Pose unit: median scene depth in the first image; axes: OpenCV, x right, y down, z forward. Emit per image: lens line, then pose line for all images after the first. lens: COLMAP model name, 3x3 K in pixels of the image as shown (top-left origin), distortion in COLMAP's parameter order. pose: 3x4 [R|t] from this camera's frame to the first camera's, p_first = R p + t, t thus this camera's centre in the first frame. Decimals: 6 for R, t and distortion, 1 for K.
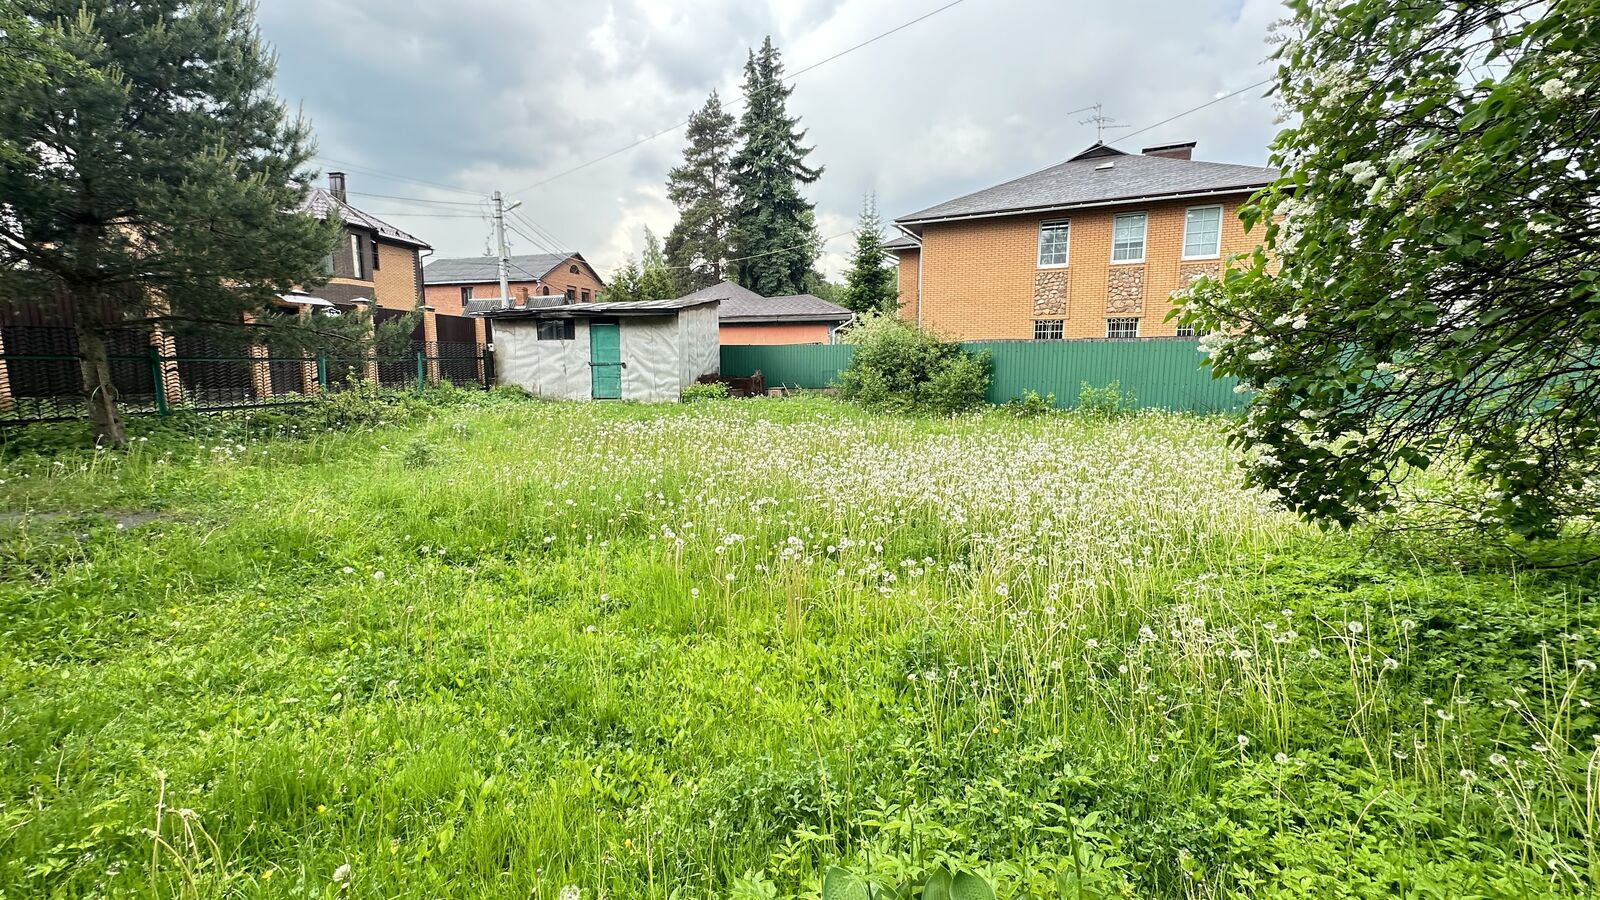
lens RADIAL K [[637.0, 0, 801.7], [0, 637.0, 449.6], [0, 0, 1]] dist [-0.003446, 0.001524]
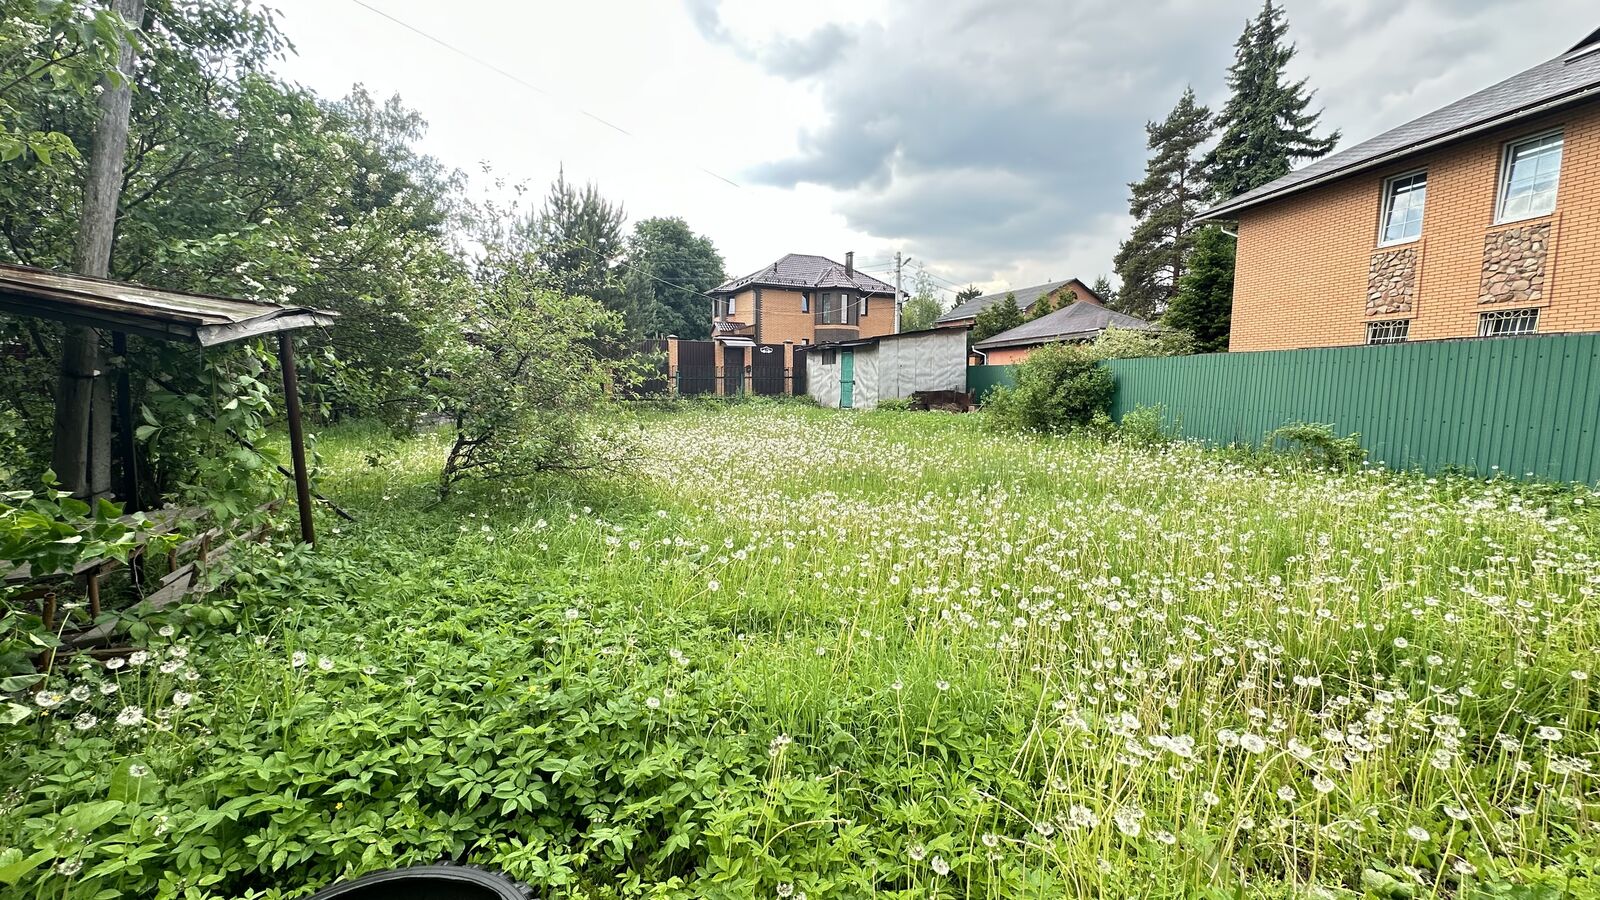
lens RADIAL K [[637.0, 0, 803.0], [0, 637.0, 448.8], [0, 0, 1]] dist [-0.003446, 0.001524]
pose [[0.589097, 0.088246, -0.803229, 0.570421], [-0.116986, 0.992861, 0.023280, -0.010303], [0.799549, 0.080253, 0.595215, 0.104651]]
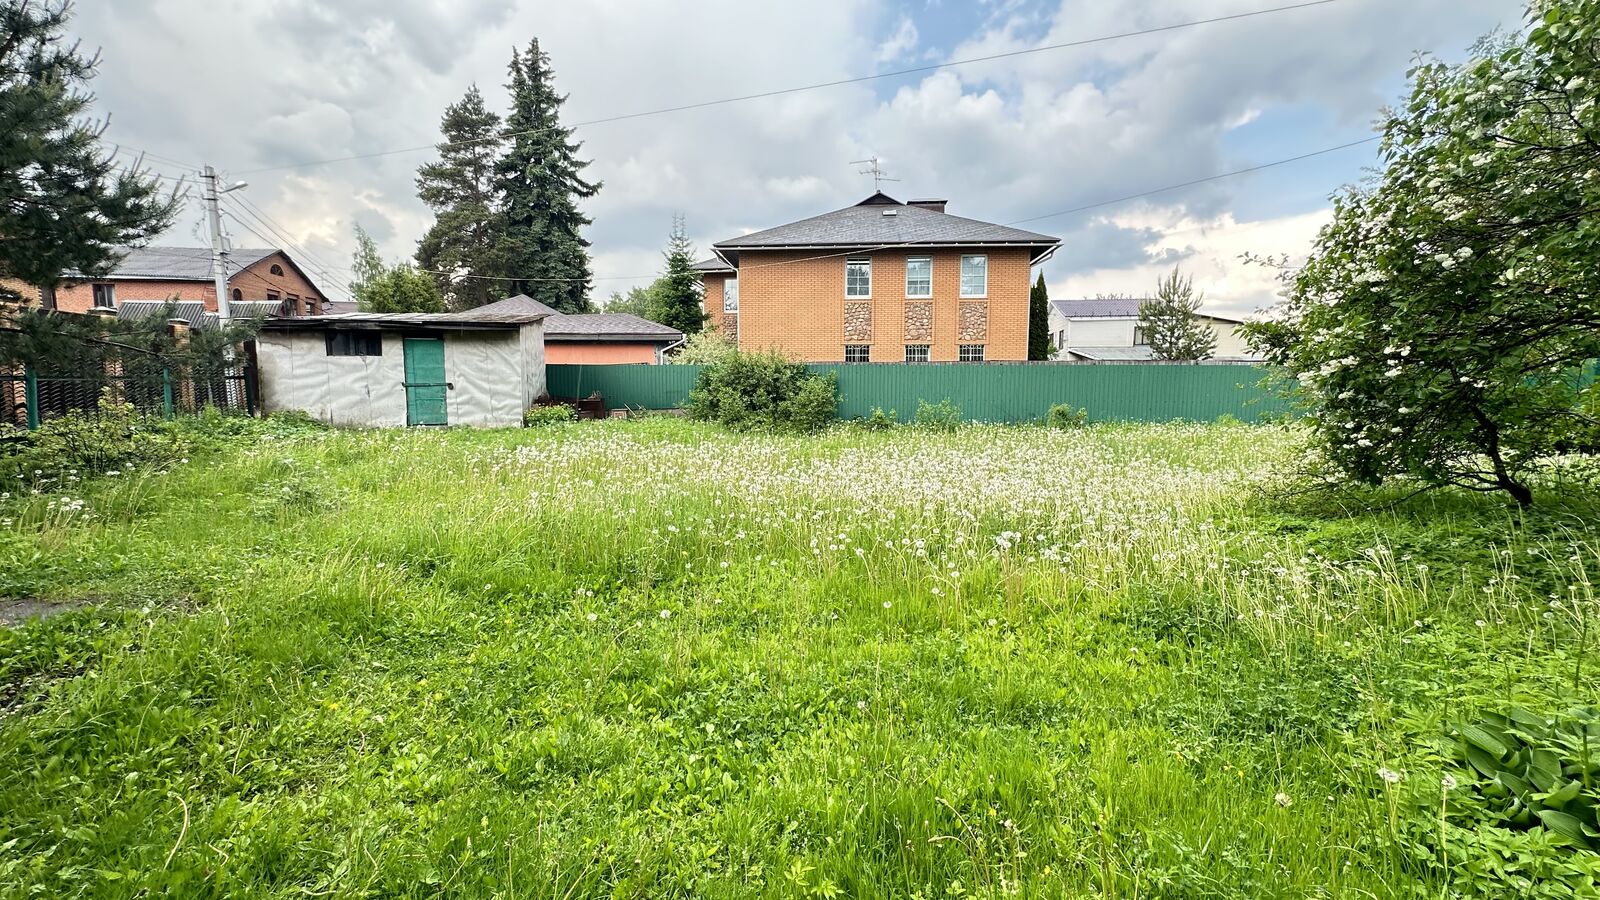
lens RADIAL K [[637.0, 0, 800.9], [0, 637.0, 450.4], [0, 0, 1]] dist [-0.003446, 0.001524]
pose [[0.924063, -0.040576, 0.380080, -0.132122], [0.052992, 0.998347, -0.022256, 0.000008], [-0.378549, 0.040707, 0.924686, 0.014071]]
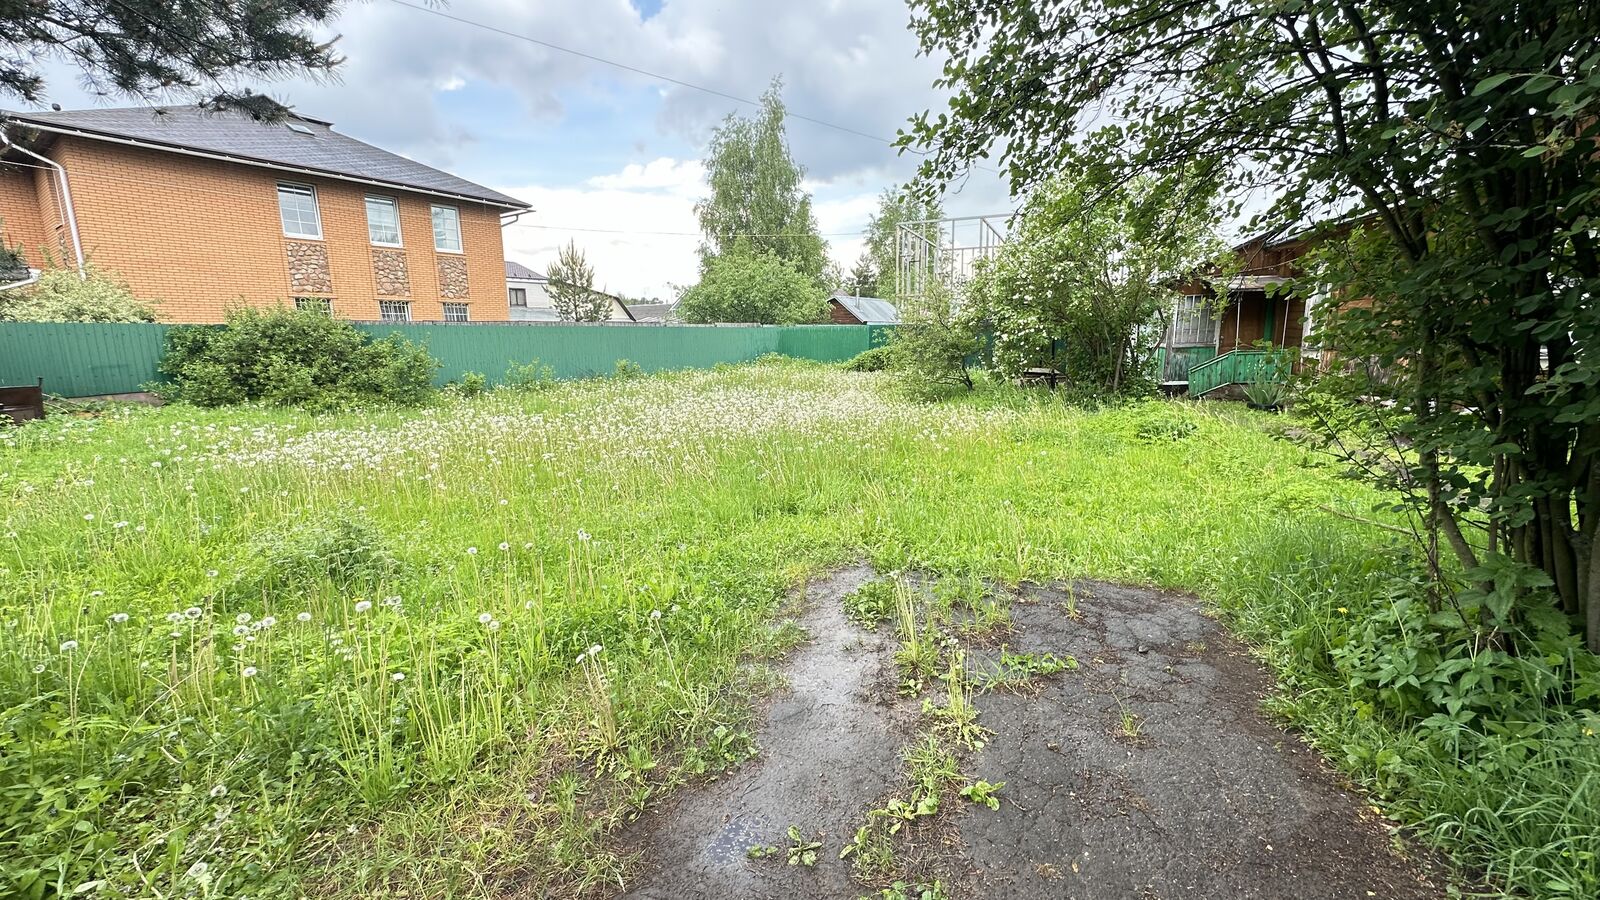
lens RADIAL K [[637.0, 0, 808.9], [0, 637.0, 454.3], [0, 0, 1]] dist [-0.003446, 0.001524]
pose [[0.090717, -0.184764, 0.978587, -0.440563], [0.153214, 0.973529, 0.169605, -0.037595], [-0.984020, 0.134547, 0.116624, 0.251015]]
